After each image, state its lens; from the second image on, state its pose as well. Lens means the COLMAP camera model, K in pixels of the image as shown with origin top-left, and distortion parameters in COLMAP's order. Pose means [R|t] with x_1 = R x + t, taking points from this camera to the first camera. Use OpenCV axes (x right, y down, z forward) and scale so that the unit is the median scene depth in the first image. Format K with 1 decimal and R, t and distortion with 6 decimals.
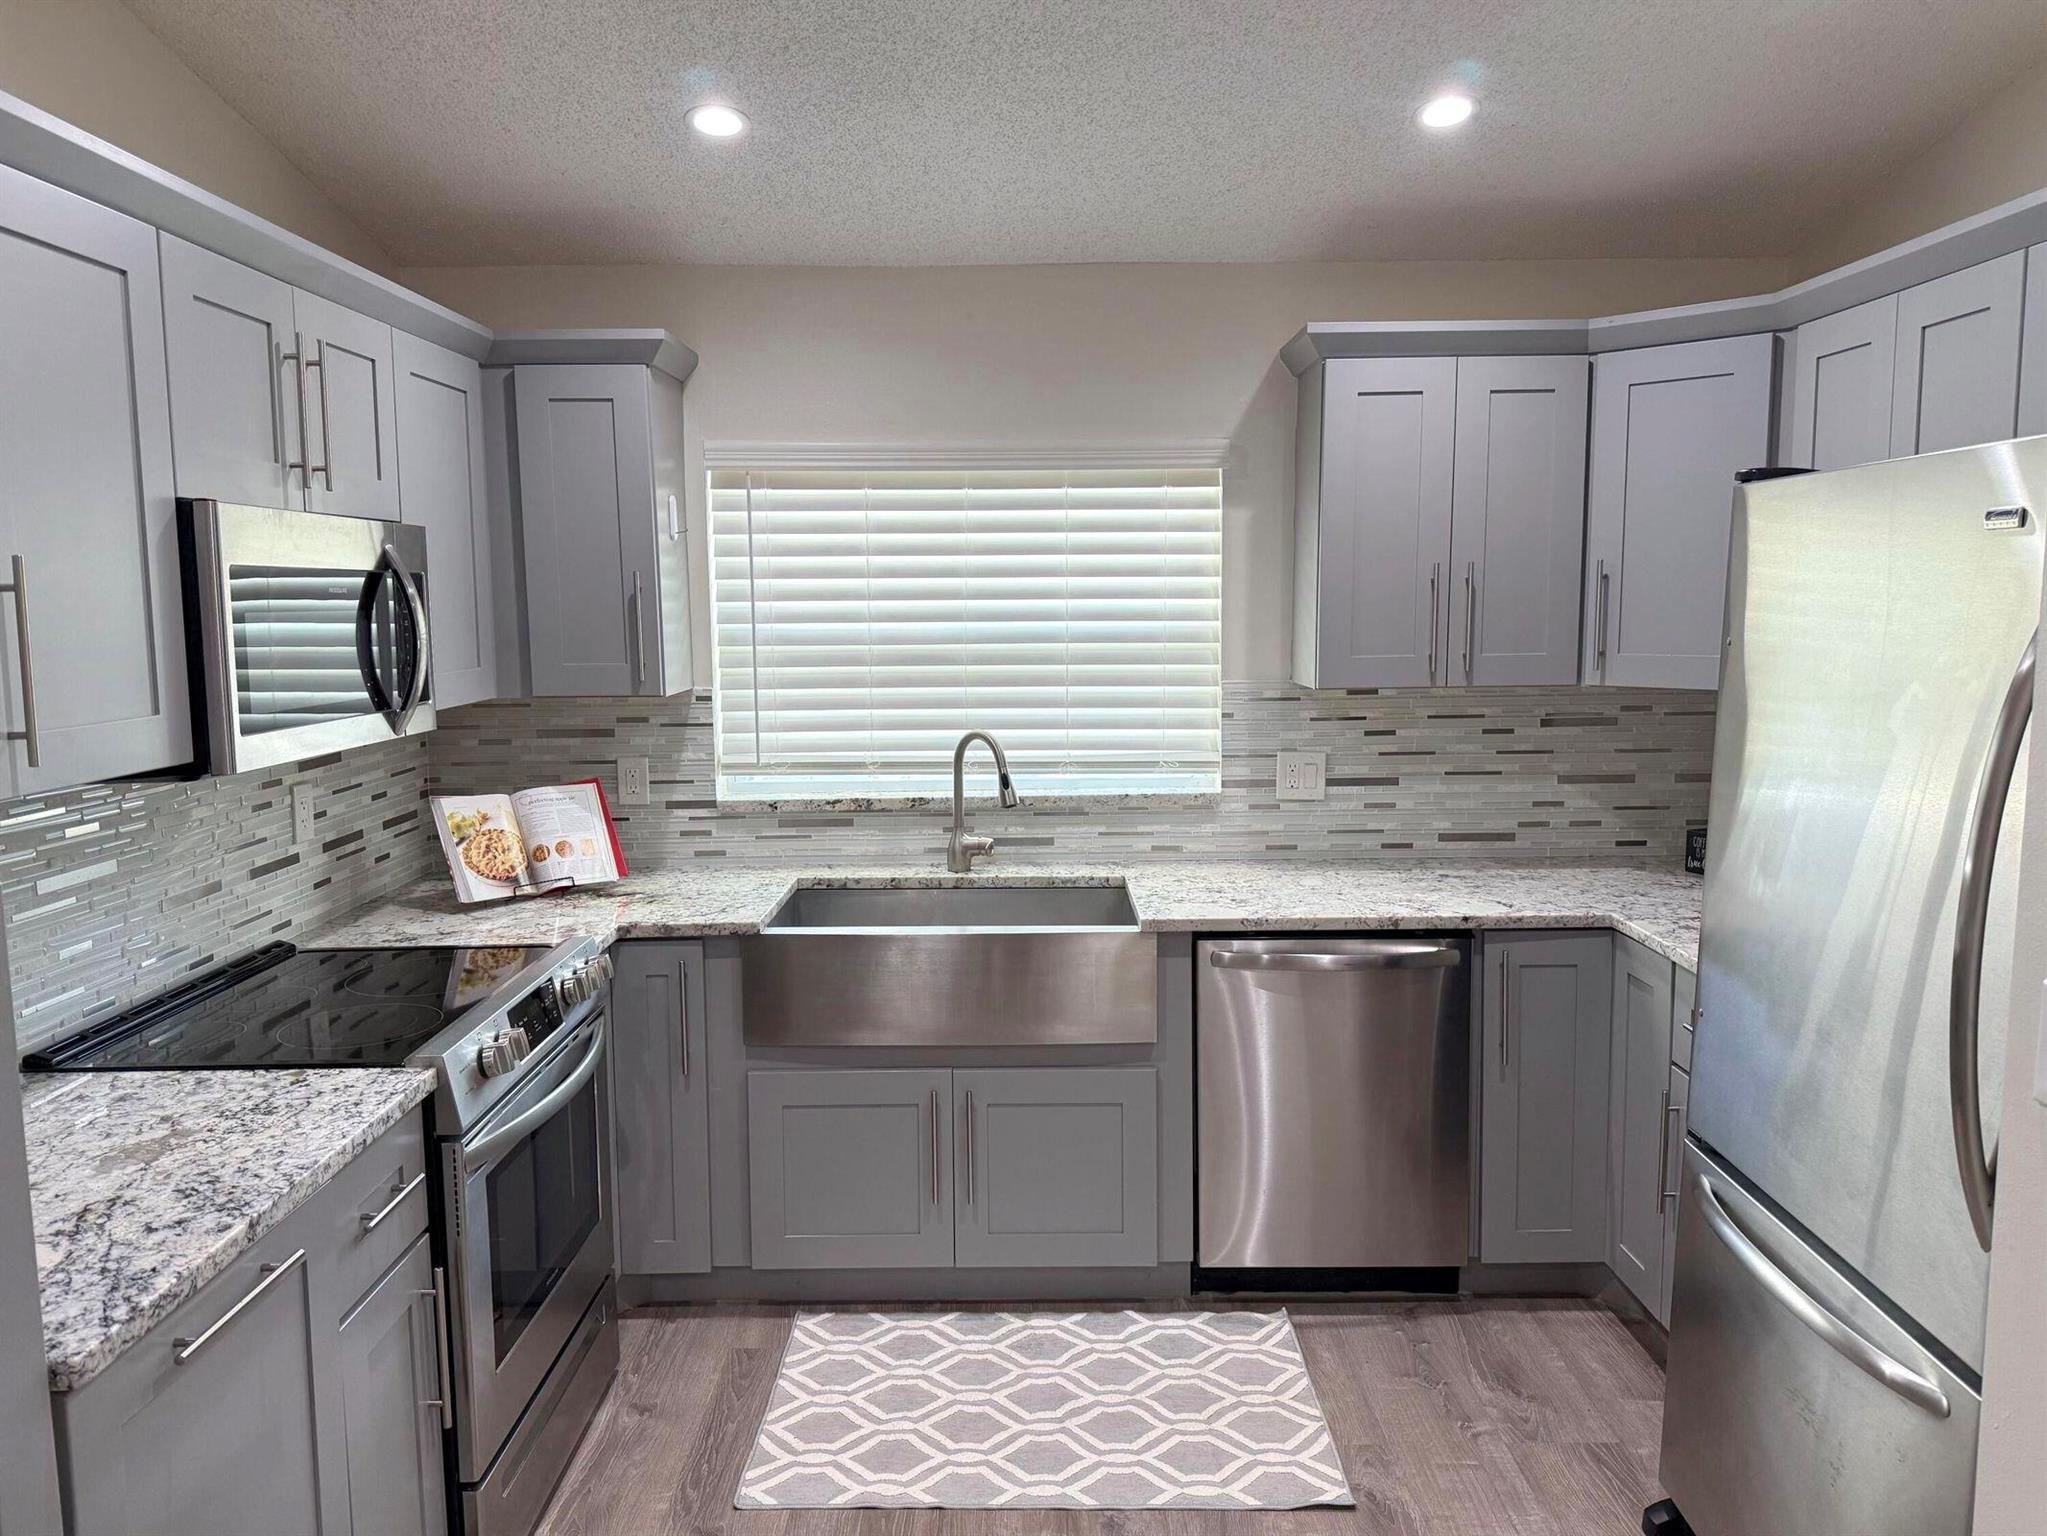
lens RADIAL K [[1424.6, 0, 1013.0], [0, 1424.6, 761.5], [0, 0, 1]] dist [0.063266, -0.087897]
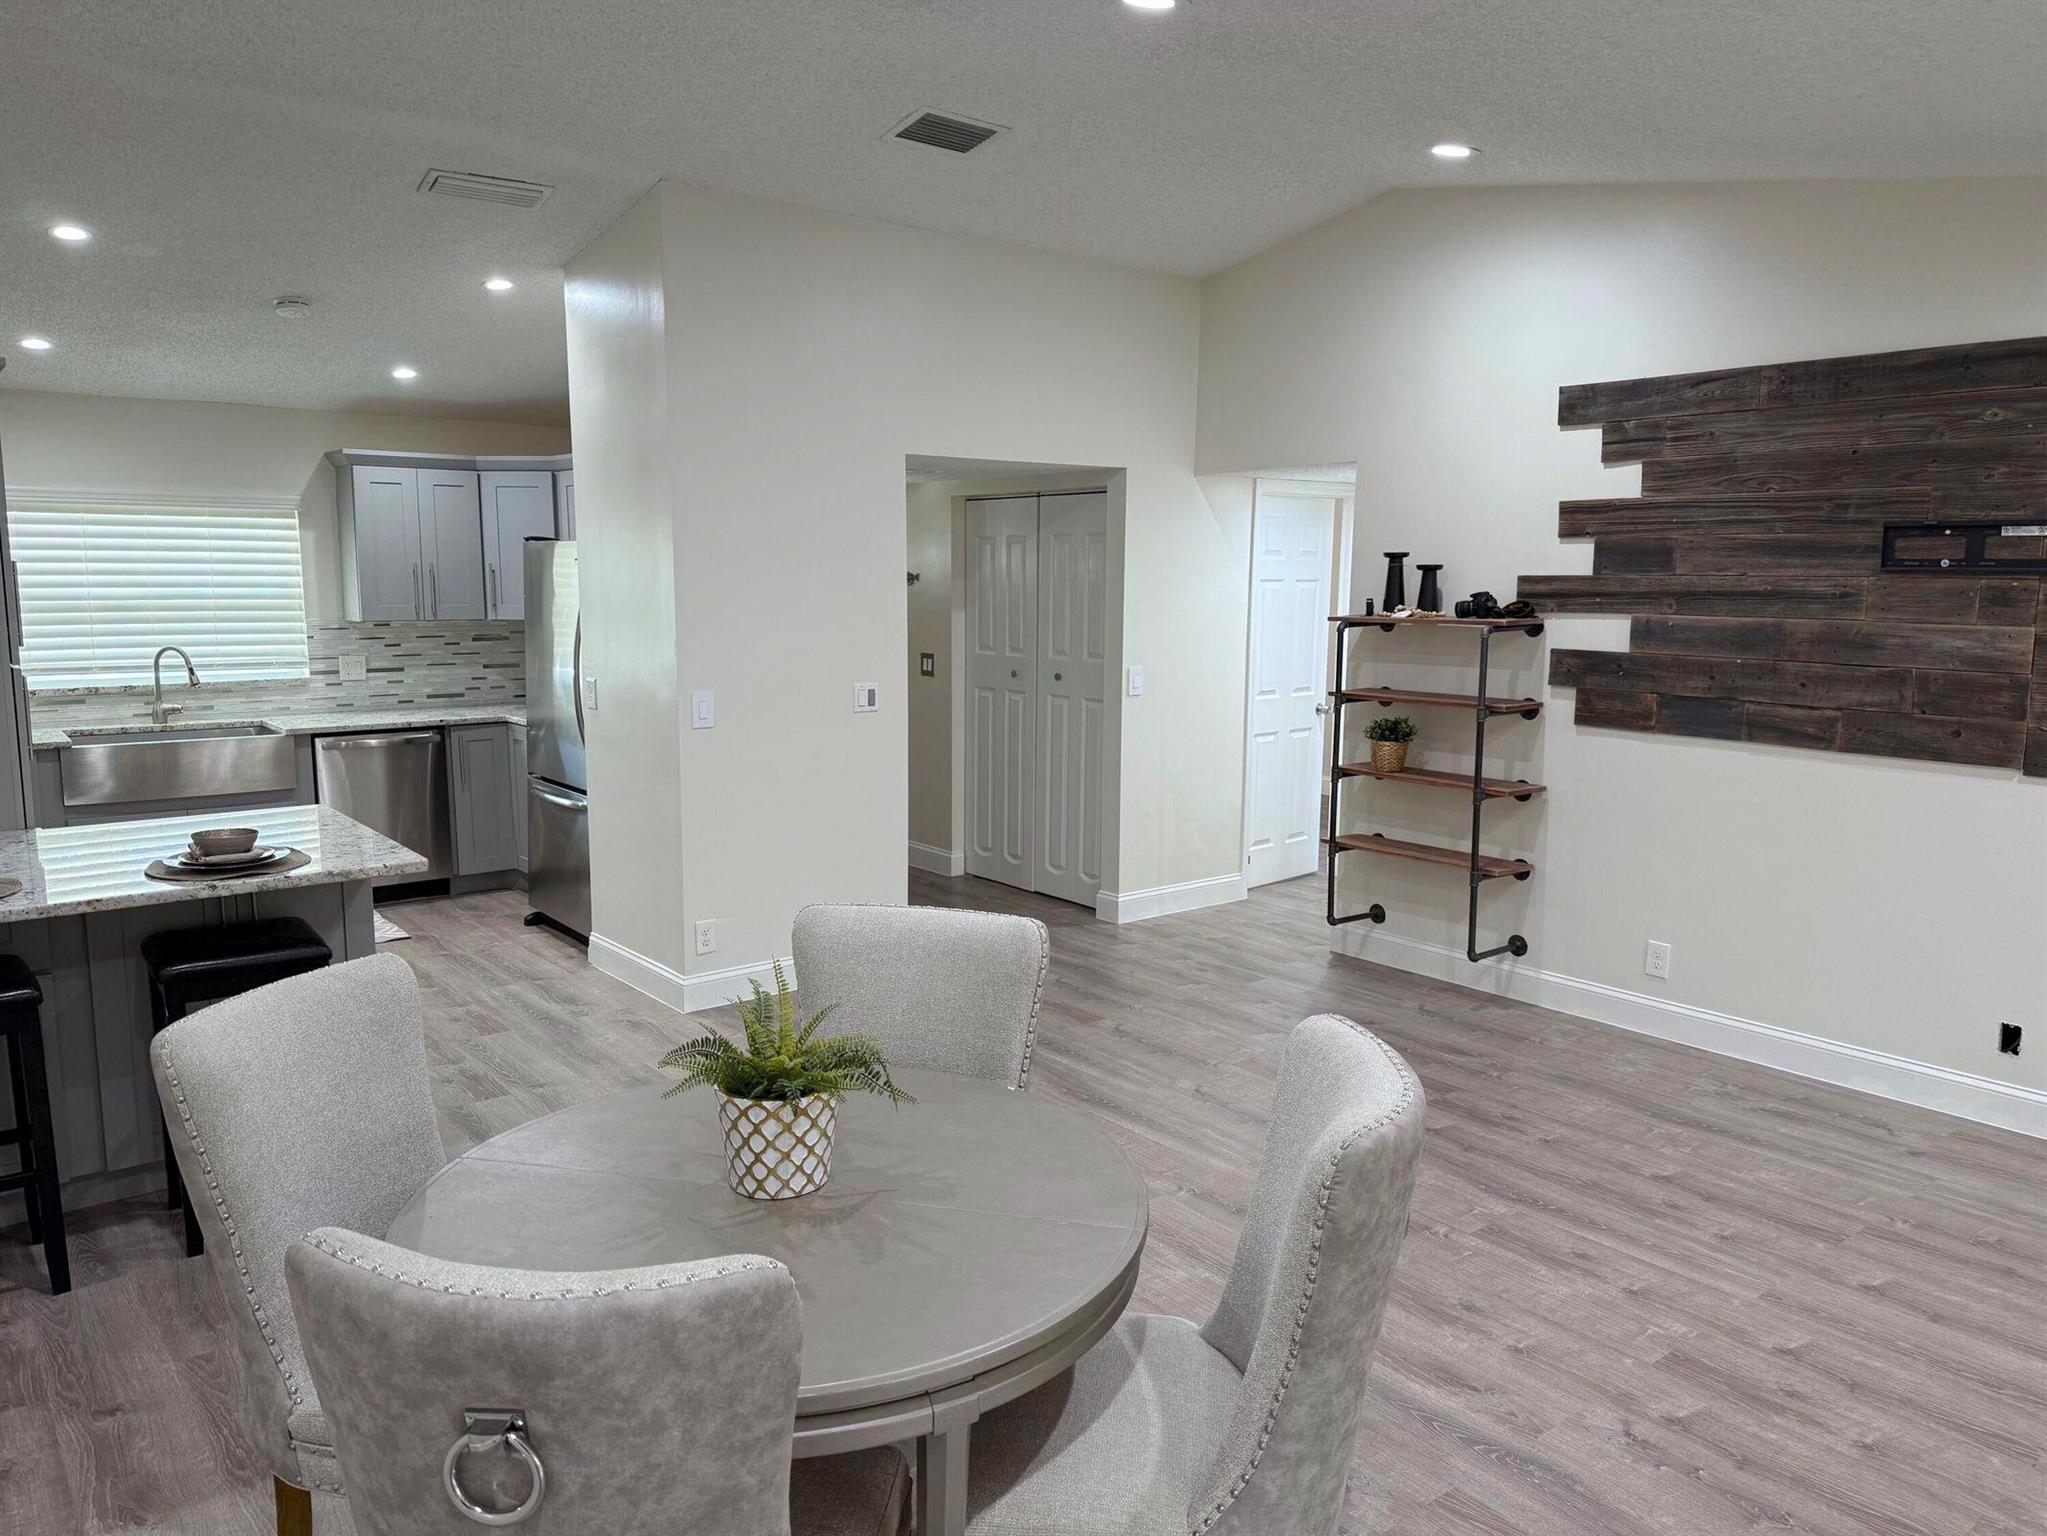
lens RADIAL K [[1424.6, 0, 1010.3], [0, 1424.6, 775.7], [0, 0, 1]] dist [0.063266, -0.087897]
pose [[0.777753, -0.076732, 0.623870, -0.391911], [0.060100, 0.997052, 0.047706, 0.135030], [-0.625691, 0.000391, 0.780071, -1.281381]]
